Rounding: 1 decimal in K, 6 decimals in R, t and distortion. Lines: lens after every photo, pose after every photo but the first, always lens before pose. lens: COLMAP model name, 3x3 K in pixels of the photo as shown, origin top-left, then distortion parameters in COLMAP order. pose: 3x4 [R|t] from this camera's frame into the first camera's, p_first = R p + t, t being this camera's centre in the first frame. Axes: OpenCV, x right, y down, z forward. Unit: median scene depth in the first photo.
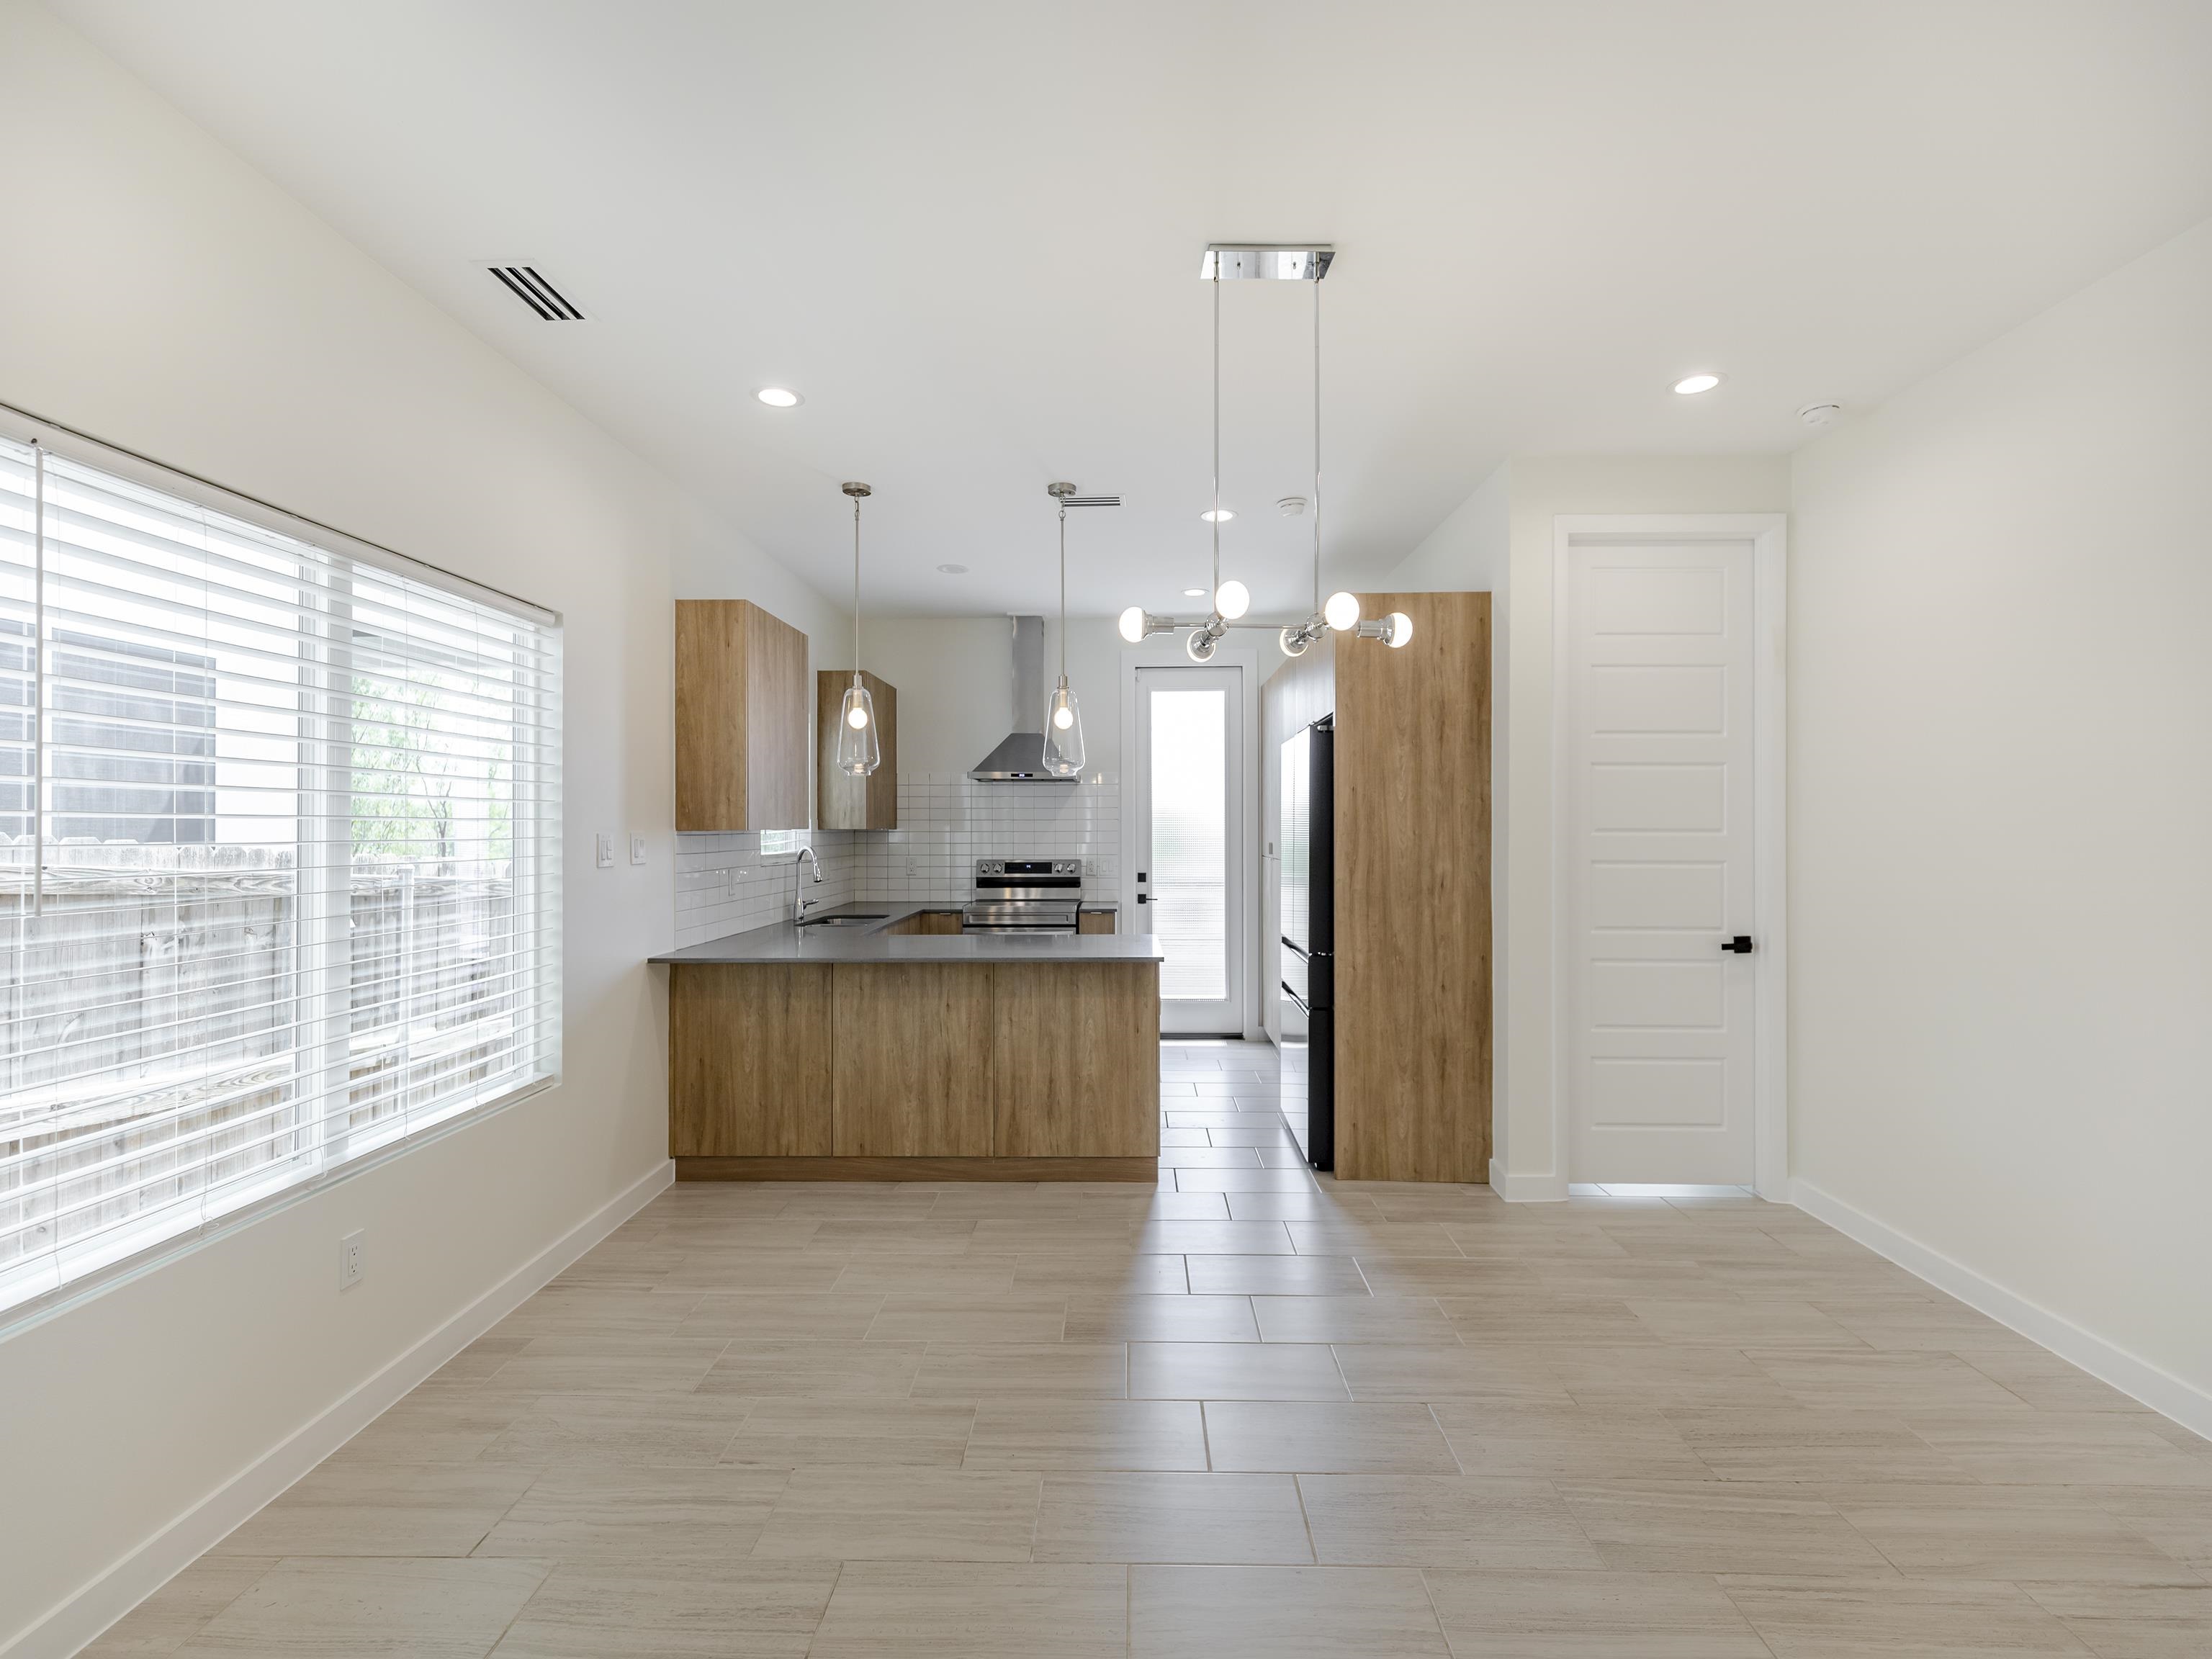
lens RADIAL K [[1001.5, 0, 1104.8], [0, 1001.5, 823.5], [0, 0, 1]] dist [0.010286, -0.003911]
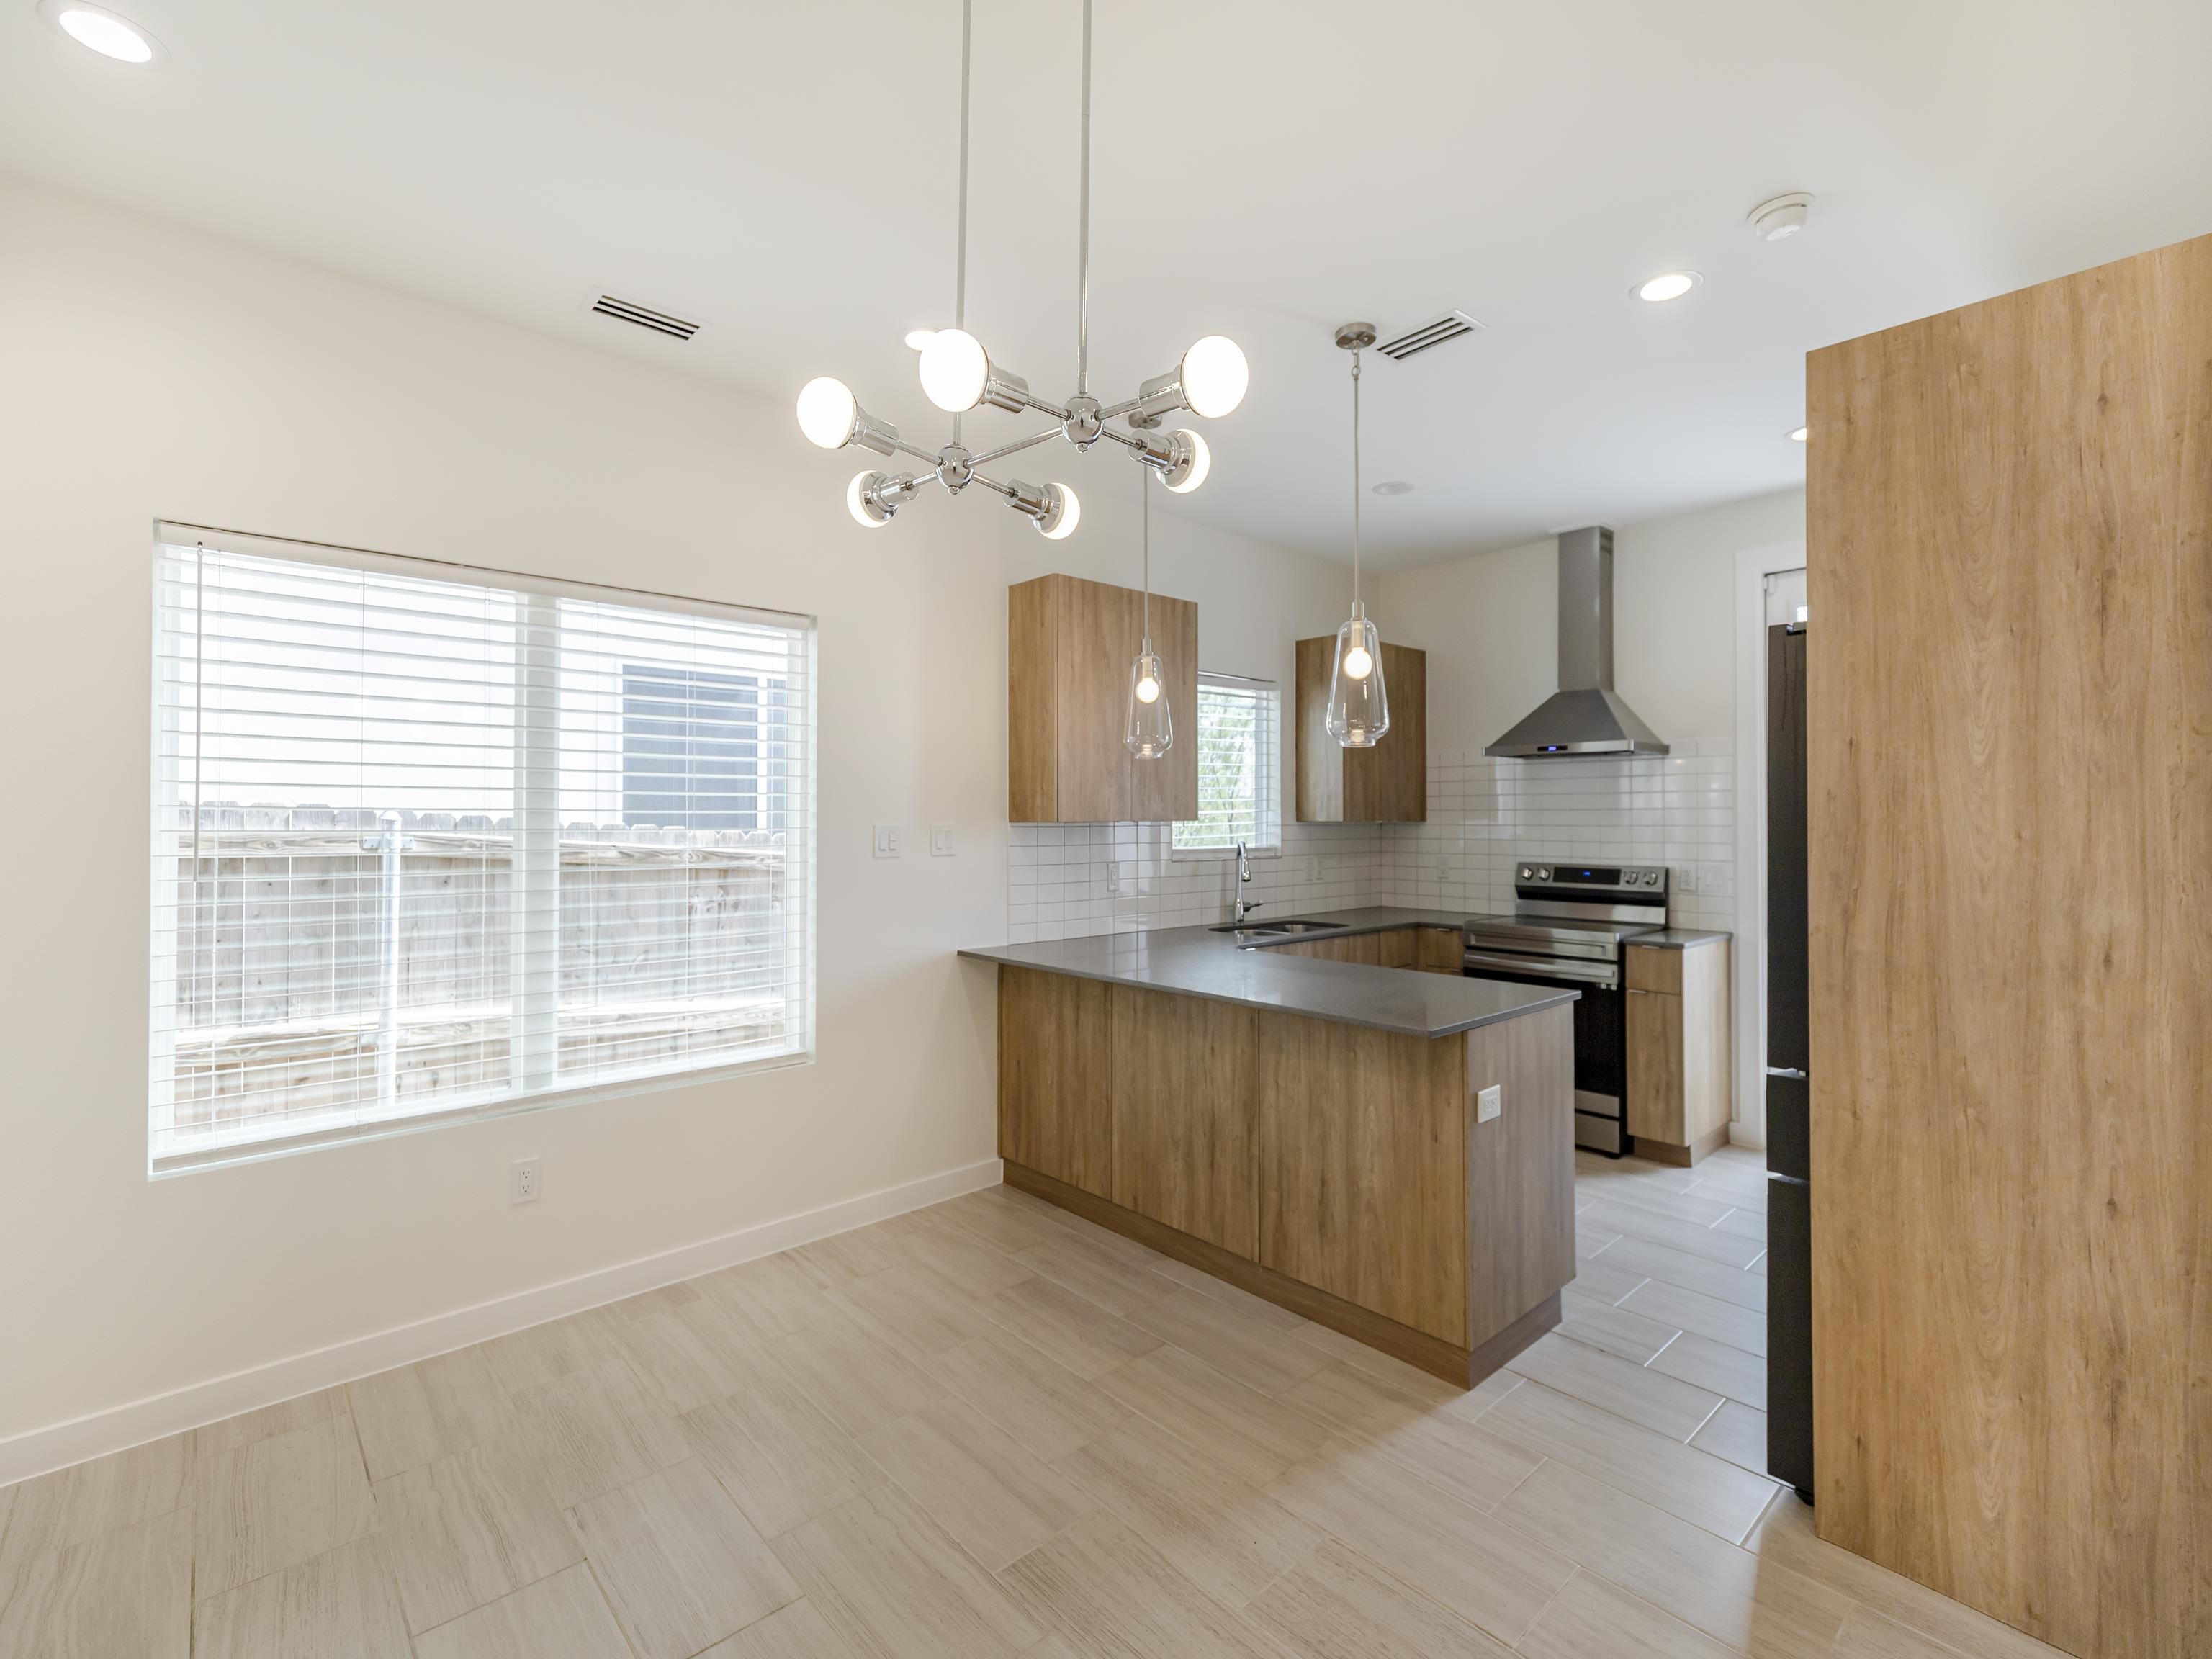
lens RADIAL K [[1001.5, 0, 1110.3], [0, 1001.5, 808.7], [0, 0, 1]] dist [0.010286, -0.003911]
pose [[0.689326, -0.004968, -0.724434, 0.353196], [0.000350, 0.999979, -0.006525, 0.000349], [0.724451, 0.004244, 0.689313, 0.406291]]
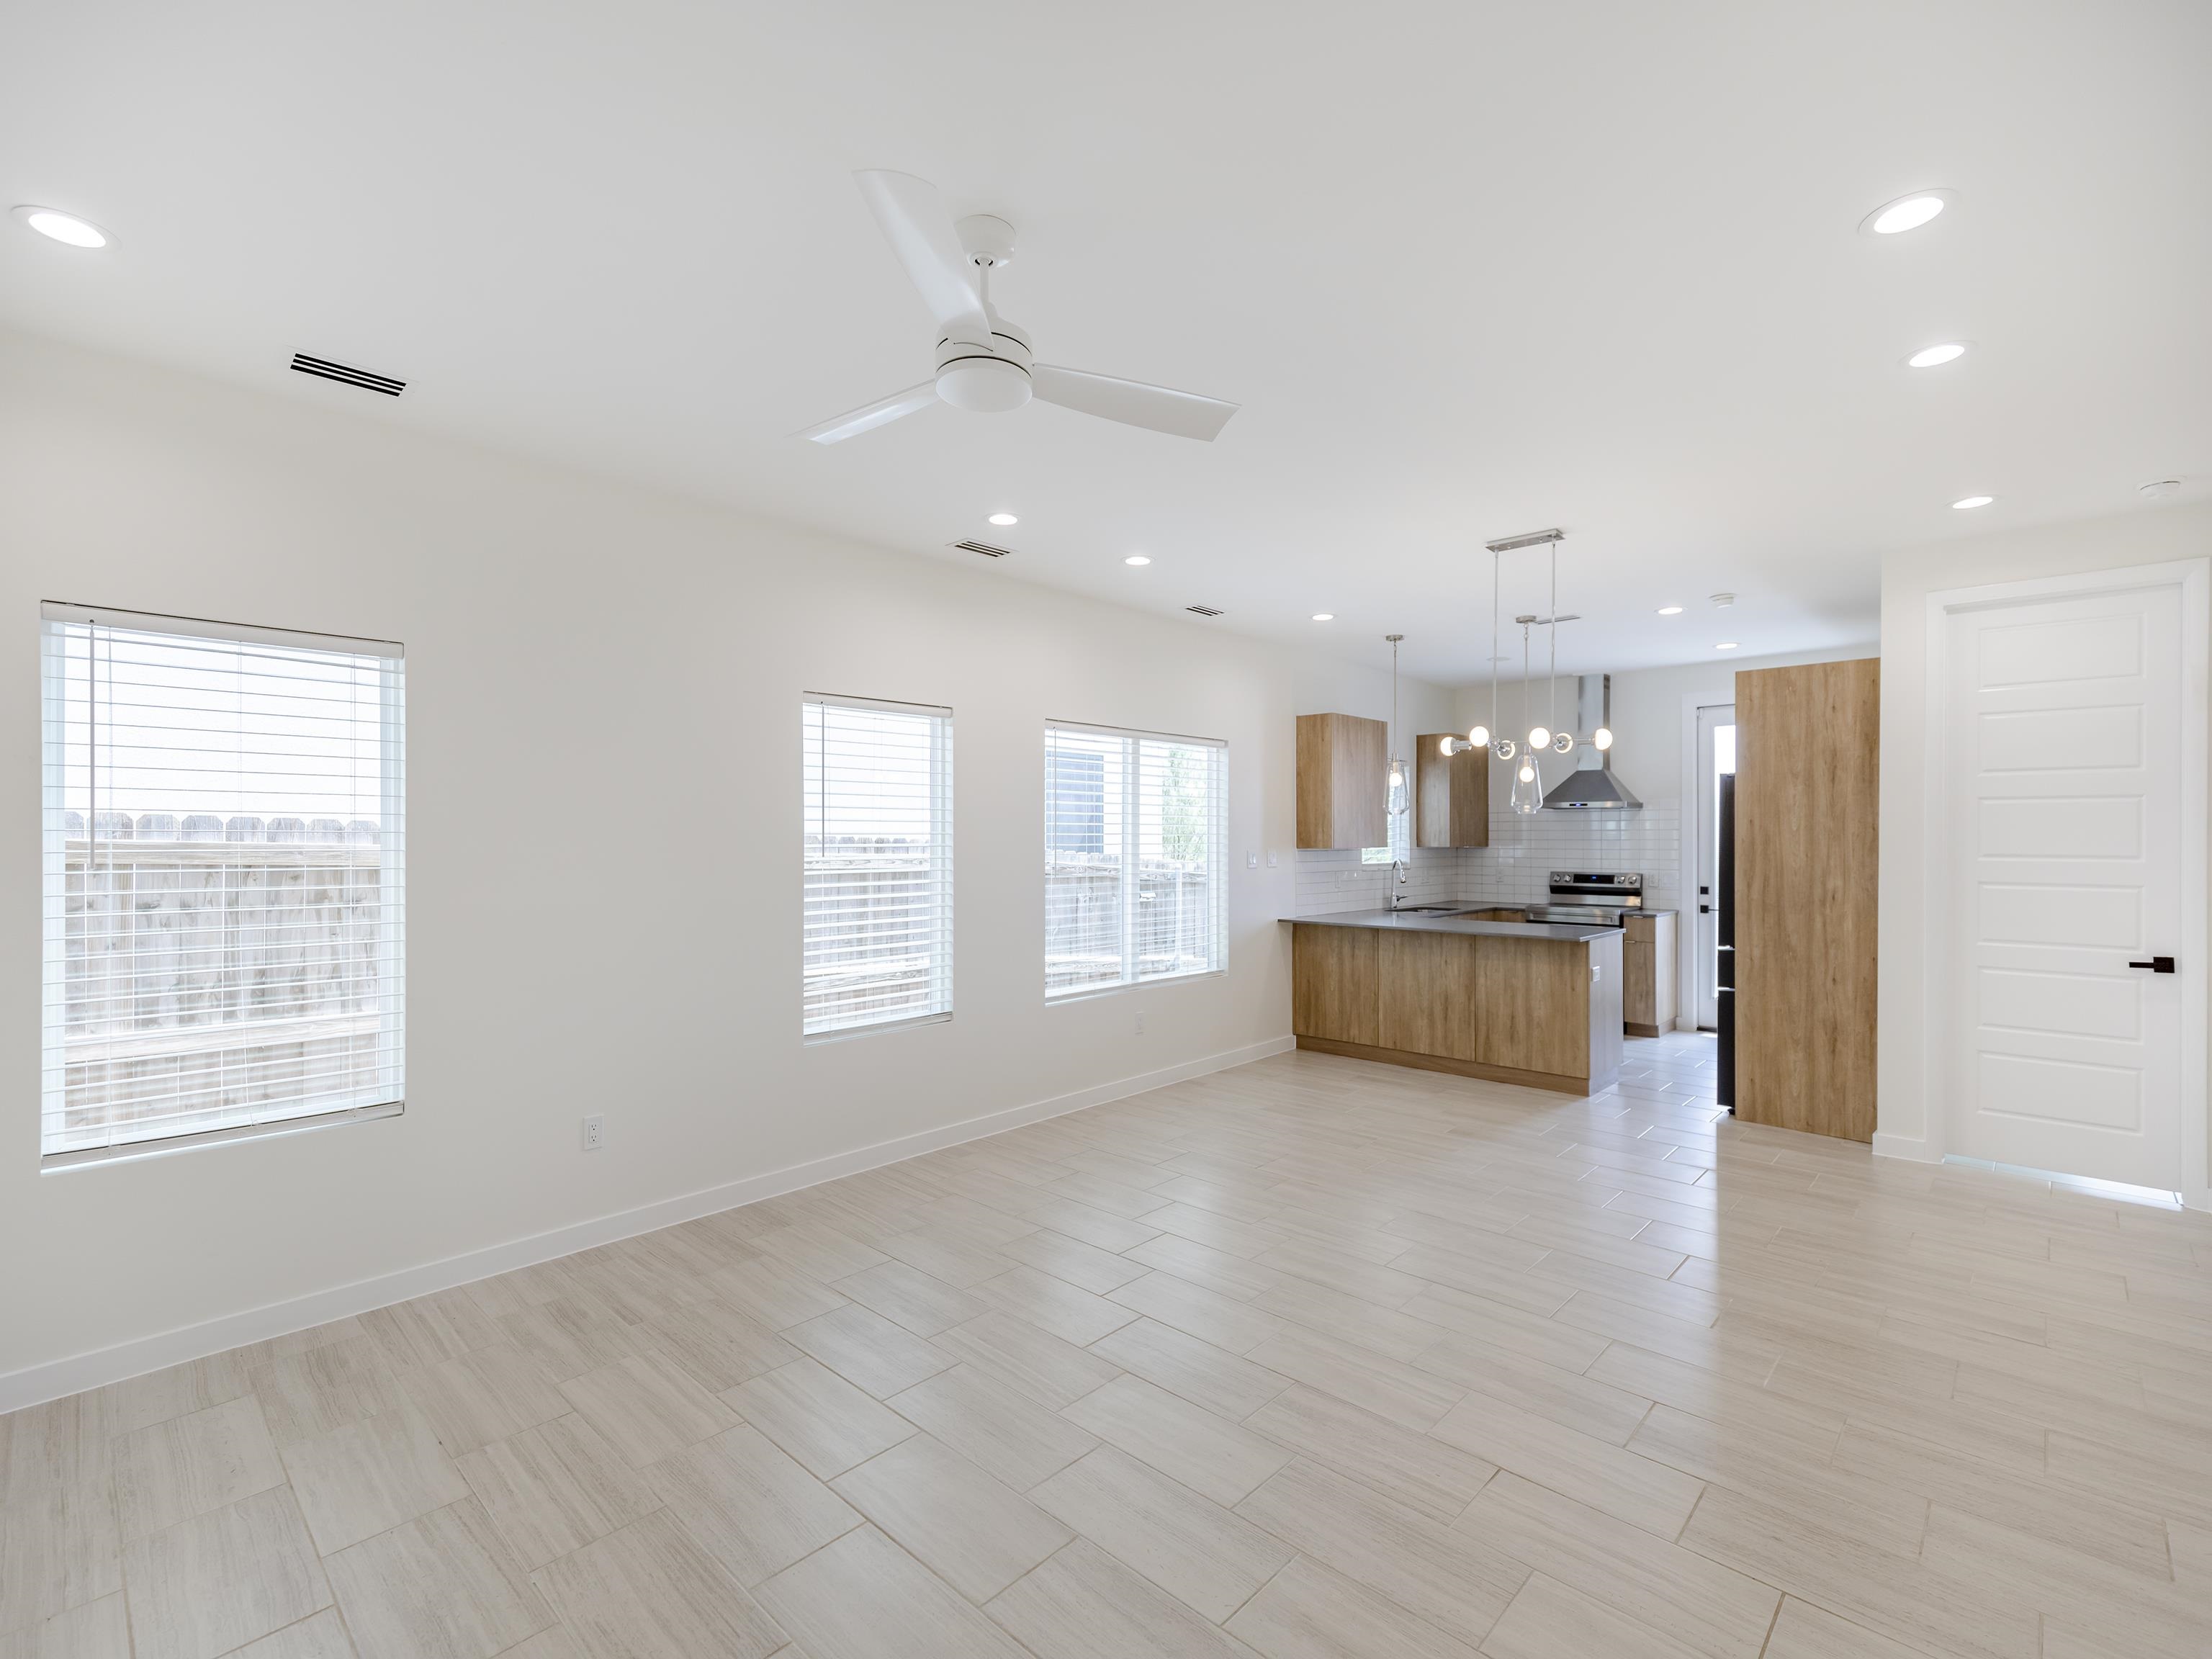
lens RADIAL K [[1001.5, 0, 1099.7], [0, 1001.5, 838.2], [0, 0, 1]] dist [0.010286, -0.003911]
pose [[0.742150, 0.002132, -0.670230, 0.494925], [0.000765, 0.999992, 0.004028, -0.018285], [0.670233, -0.003502, 0.742142, -0.532138]]
